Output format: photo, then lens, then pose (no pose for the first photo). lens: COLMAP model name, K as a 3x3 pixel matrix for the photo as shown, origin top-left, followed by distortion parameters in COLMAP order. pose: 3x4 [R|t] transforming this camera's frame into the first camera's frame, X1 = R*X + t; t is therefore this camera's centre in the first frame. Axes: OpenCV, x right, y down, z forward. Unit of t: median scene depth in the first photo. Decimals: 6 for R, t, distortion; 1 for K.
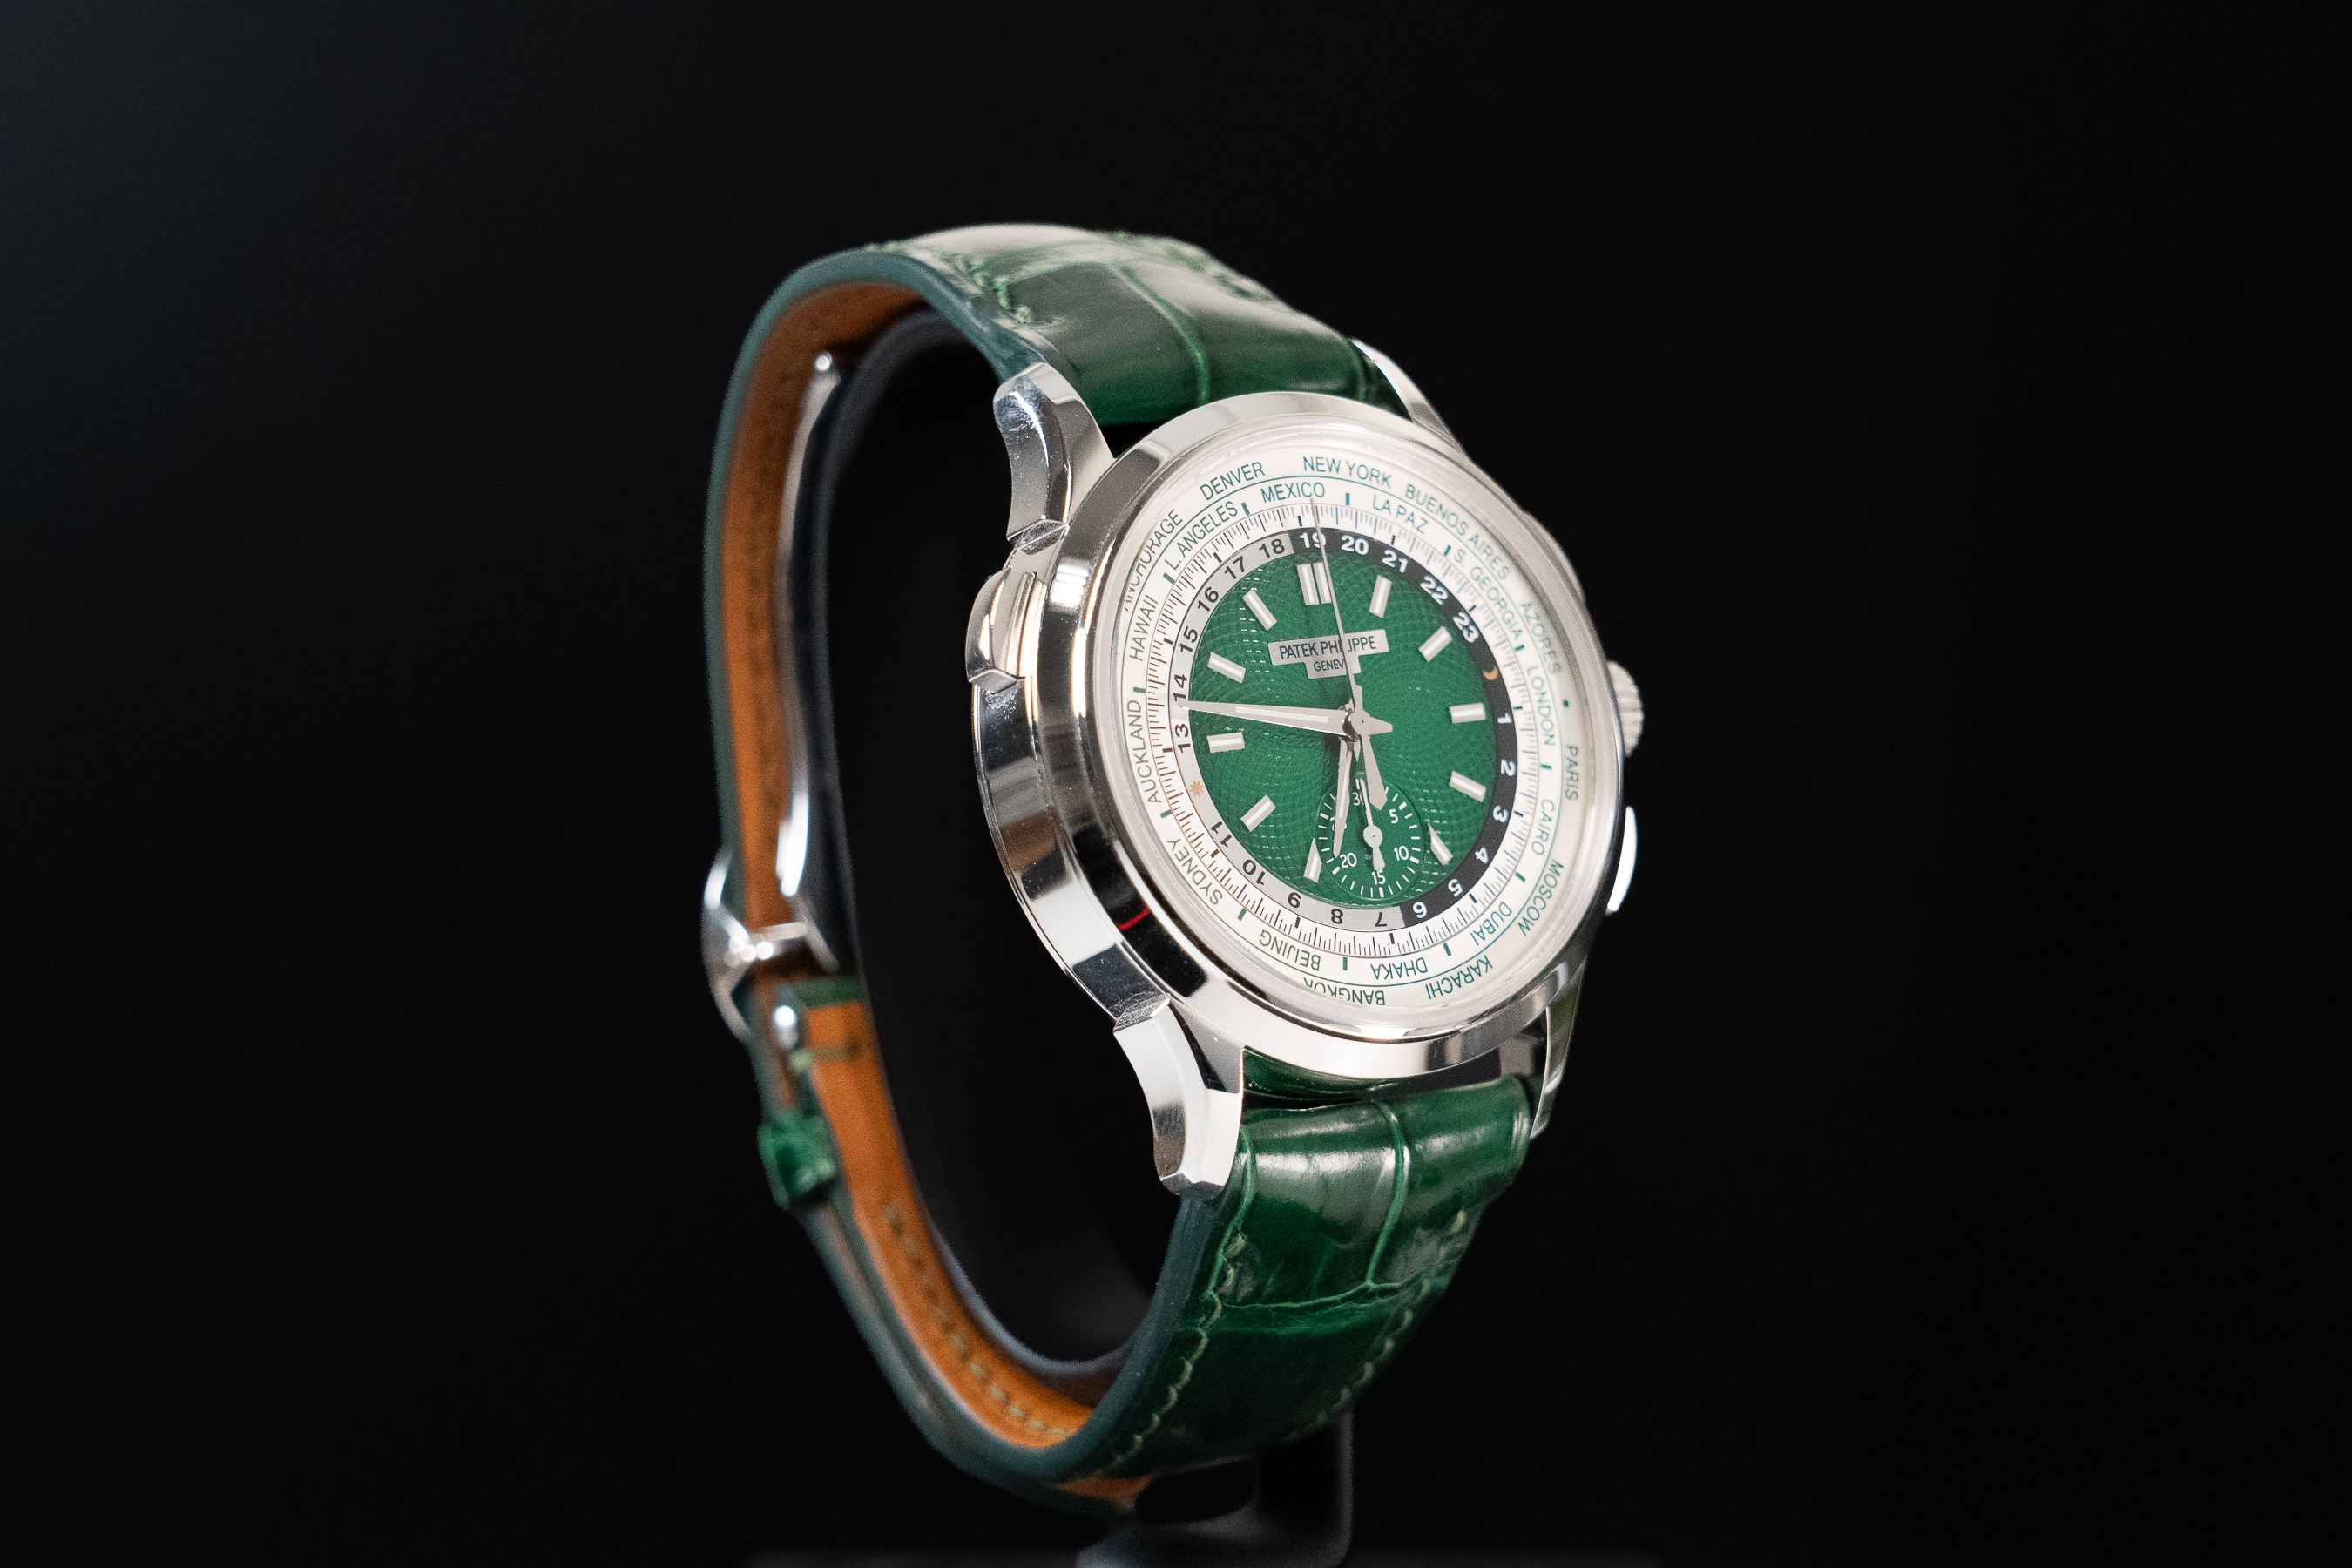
lens RADIAL K [[7148.7, 0, 1175.7], [0, 7148.7, 781.9], [0, 0, 1]] dist [0.051544, 0.000000]
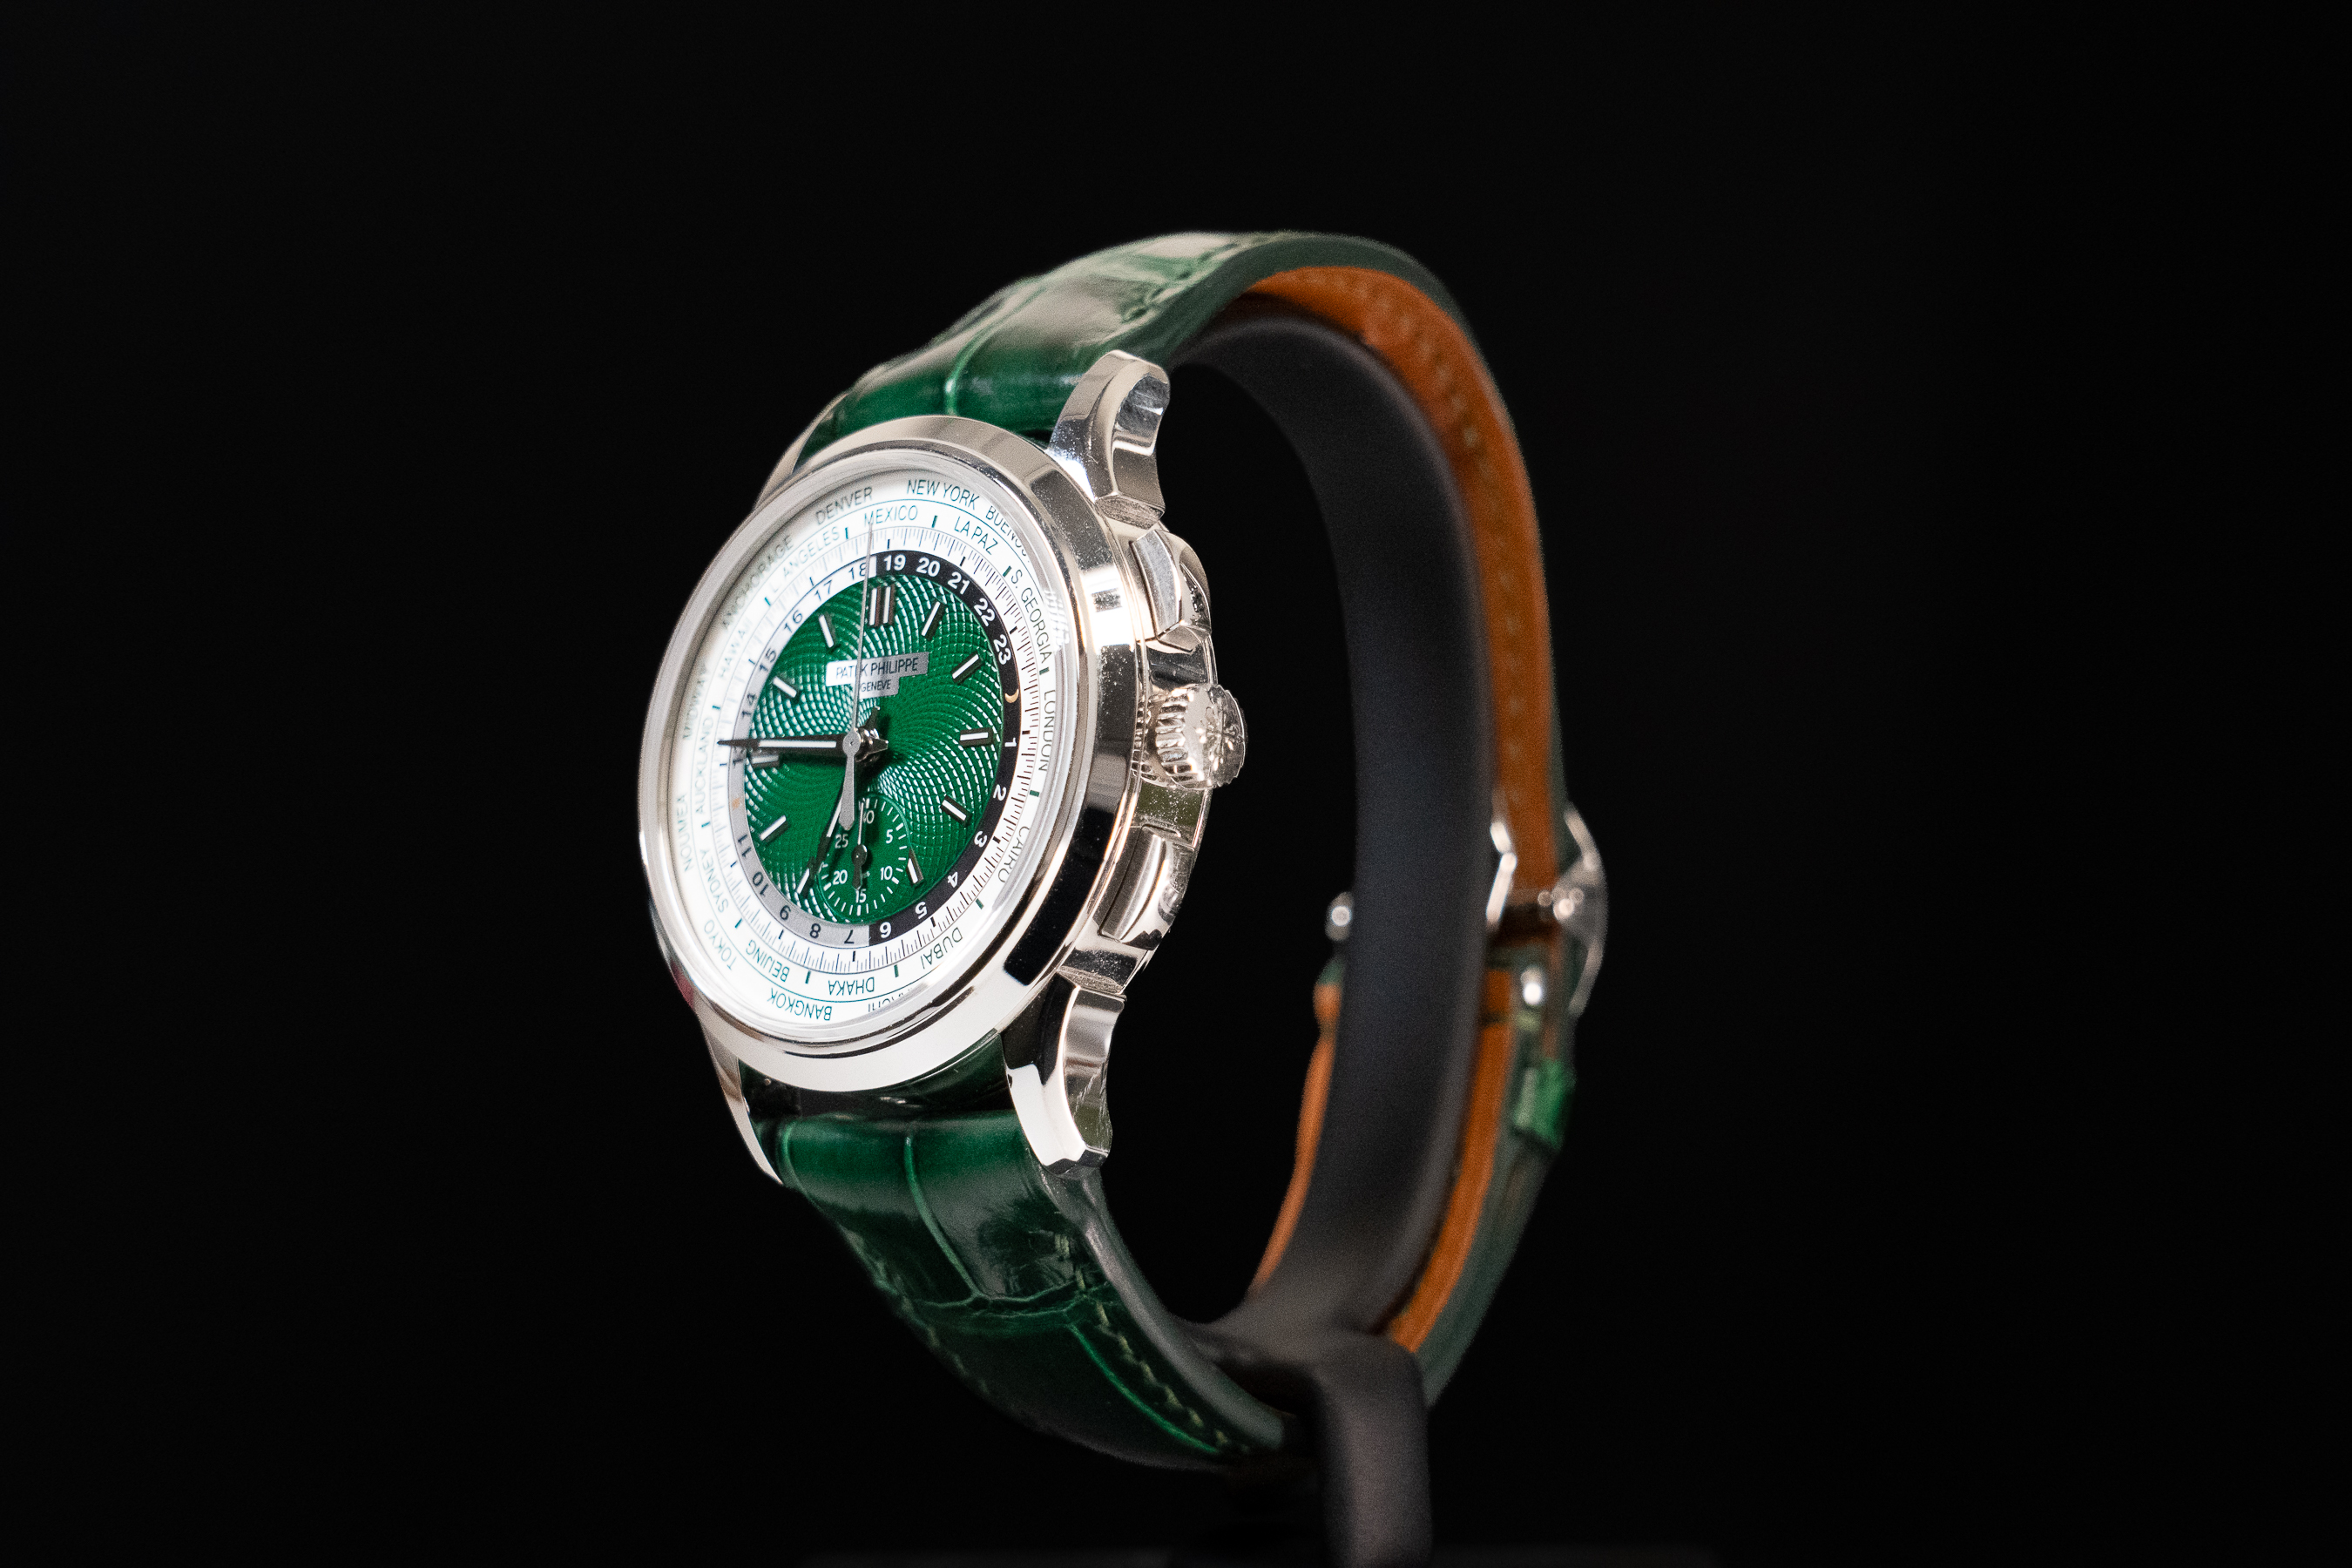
lens RADIAL K [[7148.7, 0, 1175.7], [0, 7148.7, 784.4], [0, 0, 1]] dist [0.051544, 0.000000]
pose [[0.250701, 0.036421, -0.967379, 1.018871], [-0.007621, 0.999335, 0.035649, -0.038932], [0.968035, -0.001565, 0.250812, 0.783598]]
